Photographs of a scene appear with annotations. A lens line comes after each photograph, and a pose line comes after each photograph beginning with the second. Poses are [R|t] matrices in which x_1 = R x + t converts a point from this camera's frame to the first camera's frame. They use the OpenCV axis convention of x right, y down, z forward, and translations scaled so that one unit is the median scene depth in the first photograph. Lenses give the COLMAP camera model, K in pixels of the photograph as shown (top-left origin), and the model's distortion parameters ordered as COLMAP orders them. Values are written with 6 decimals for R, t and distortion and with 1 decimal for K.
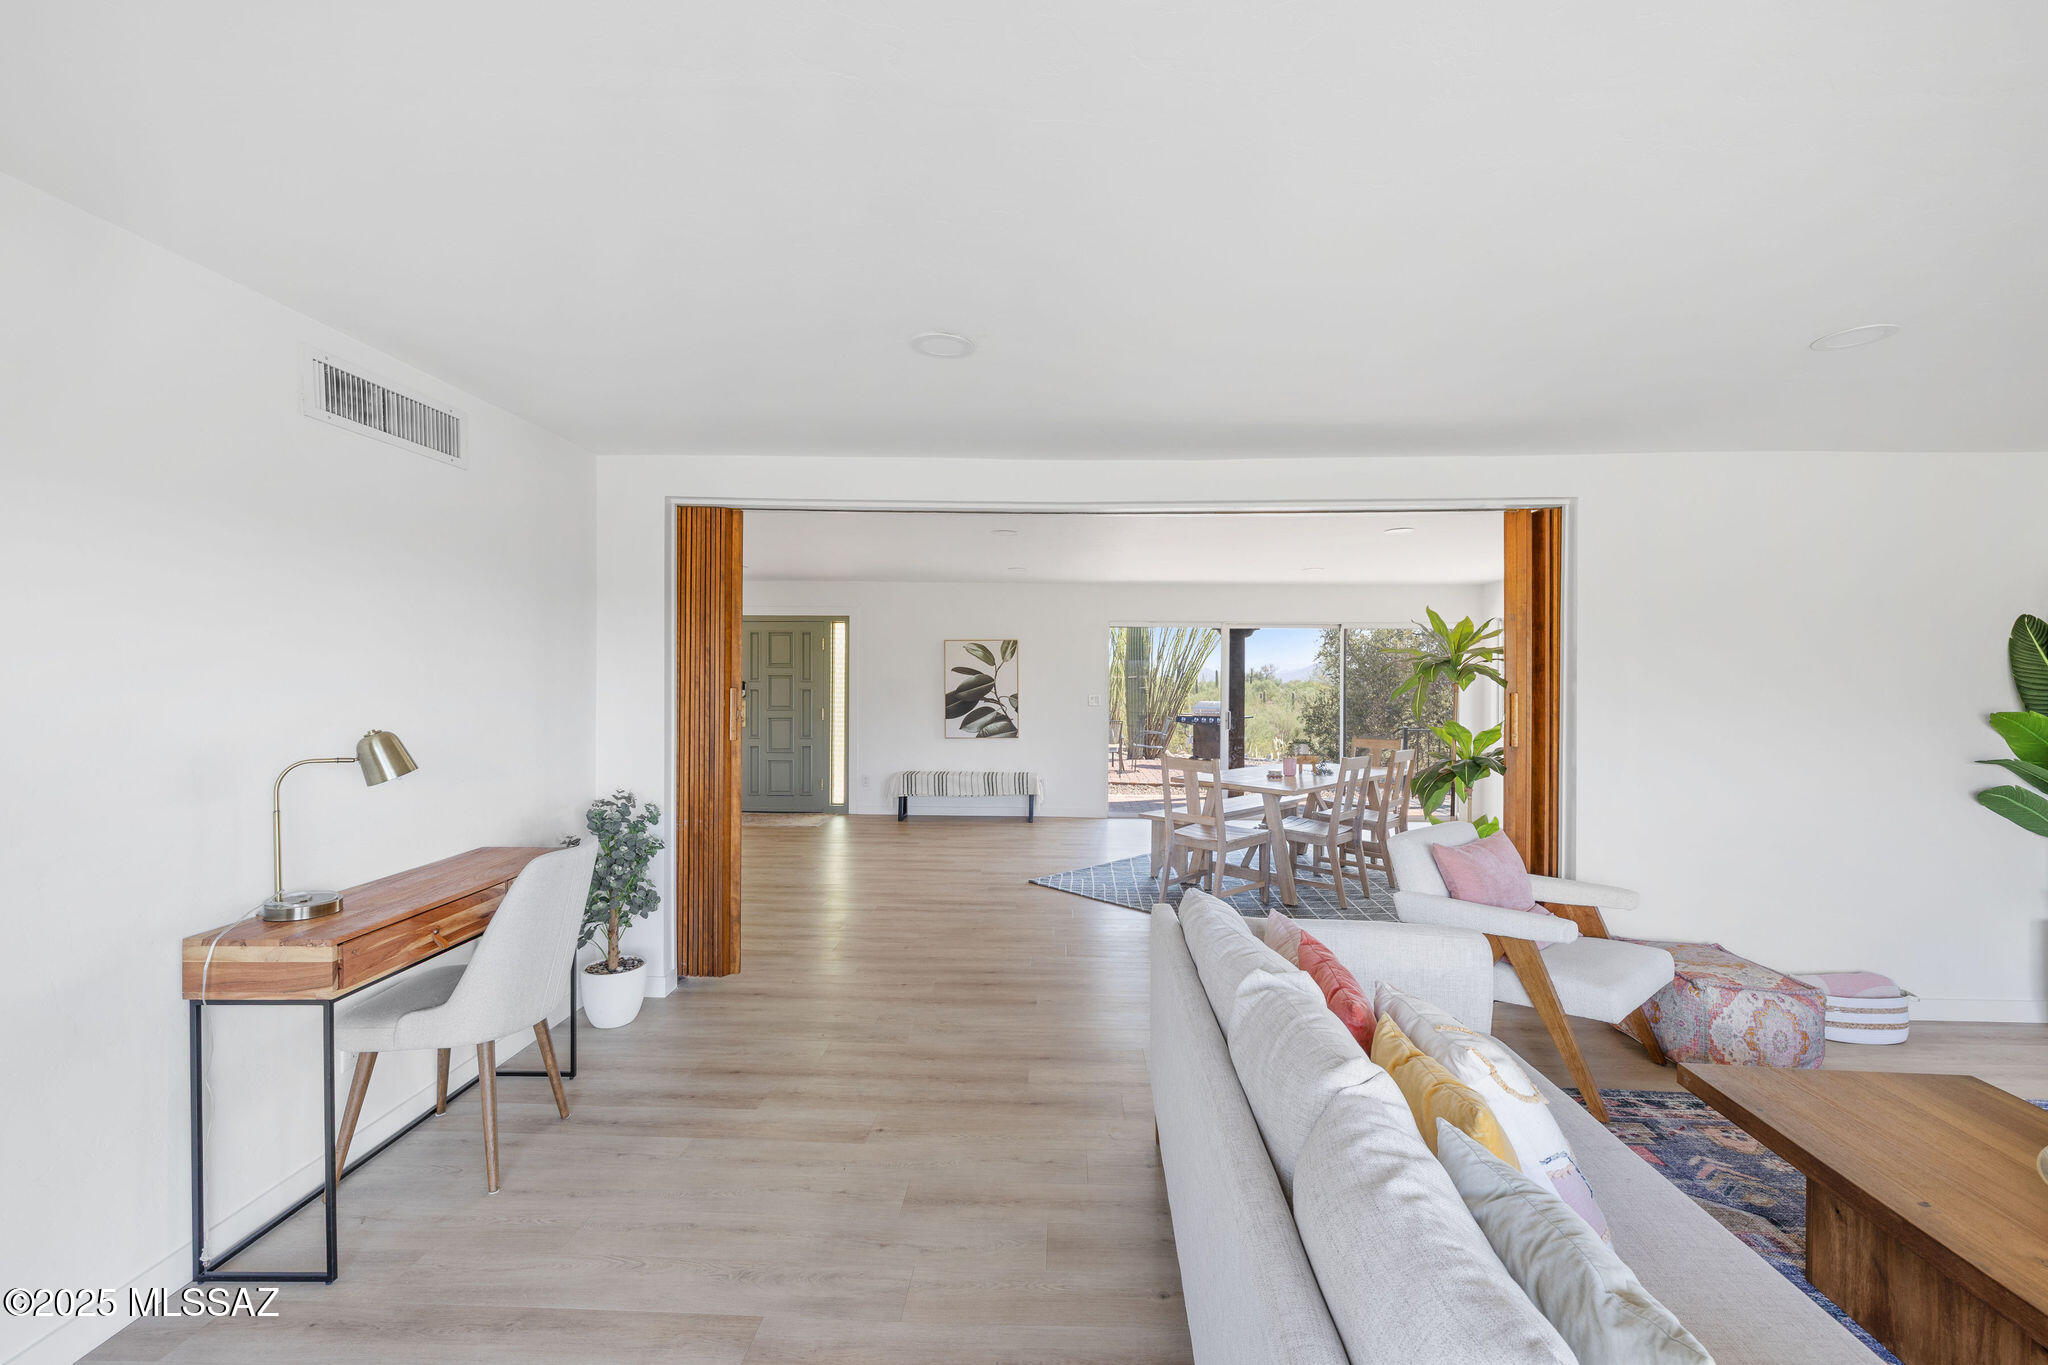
lens RADIAL K [[865.7, 0, 1043.5], [0, 865.7, 679.4], [0, 0, 1]] dist [-0.002778, 0.002305]
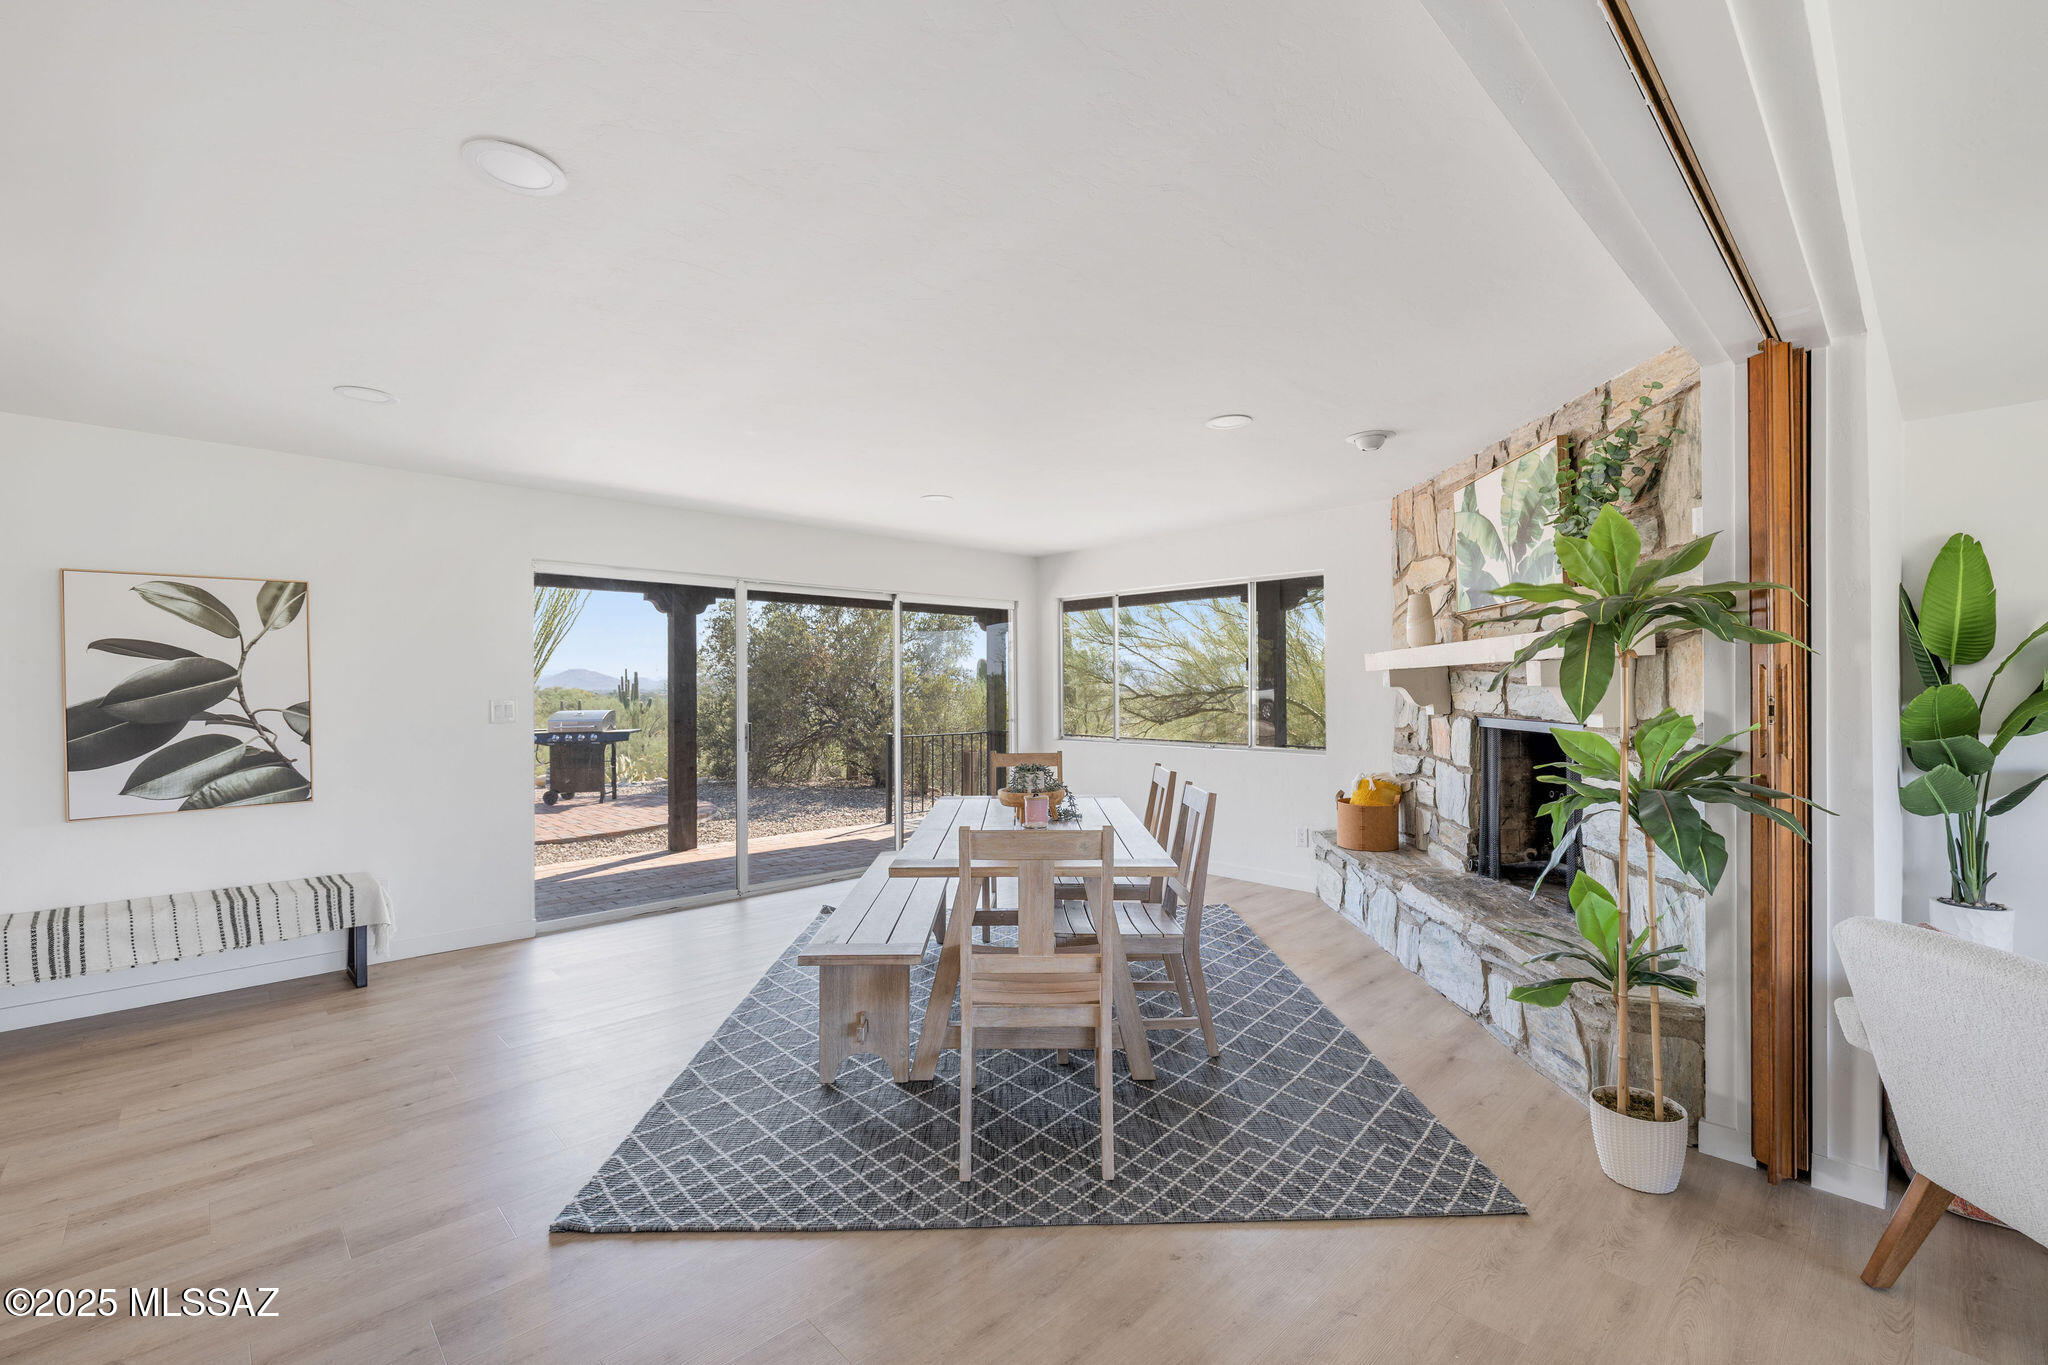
lens RADIAL K [[865.7, 0, 1036.2], [0, 865.7, 683.3], [0, 0, 1]] dist [-0.002778, 0.002305]
pose [[0.690239, -0.007567, 0.723542, -0.096802], [0.008640, 0.999960, 0.002216, 0.009286], [-0.723530, 0.004722, 0.690277, 0.431629]]
